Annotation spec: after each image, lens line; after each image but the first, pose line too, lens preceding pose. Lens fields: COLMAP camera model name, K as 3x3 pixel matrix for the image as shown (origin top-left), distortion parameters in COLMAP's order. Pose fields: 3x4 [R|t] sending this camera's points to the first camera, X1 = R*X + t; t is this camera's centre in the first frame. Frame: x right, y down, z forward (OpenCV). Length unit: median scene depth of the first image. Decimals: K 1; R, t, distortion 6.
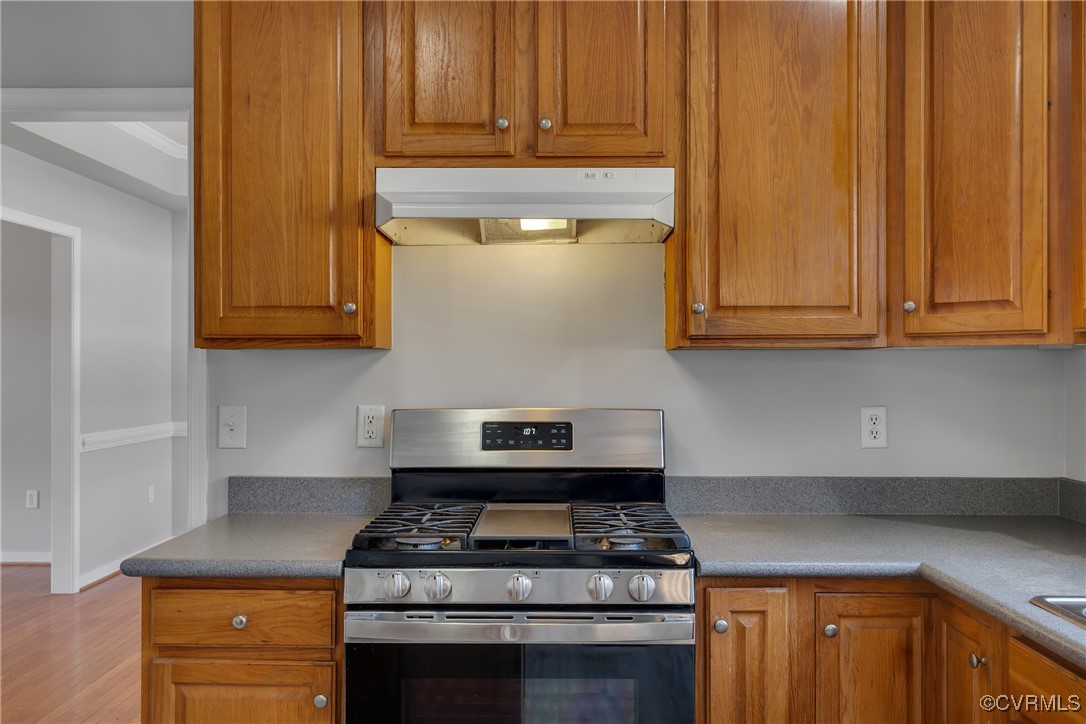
lens RADIAL K [[948.1, 0, 548.2], [0, 948.1, 364.5], [0, 0, 1]] dist [0.009707, -0.000316]
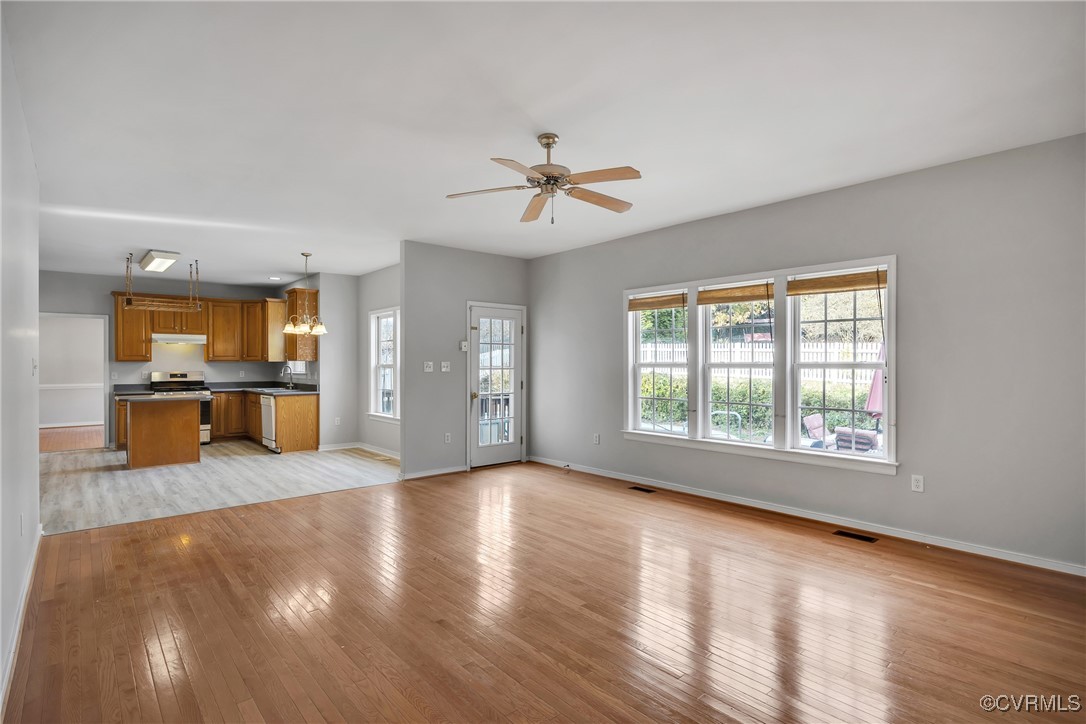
lens RADIAL K [[494.2, 0, 539.3], [0, 494.2, 365.4], [0, 0, 1]] dist [-0.026162, -0.000435]
pose [[0.730730, -0.003782, 0.682656, -0.514081], [0.000419, 0.999987, 0.005092, -0.009538], [-0.682667, -0.003435, 0.730722, -3.194828]]
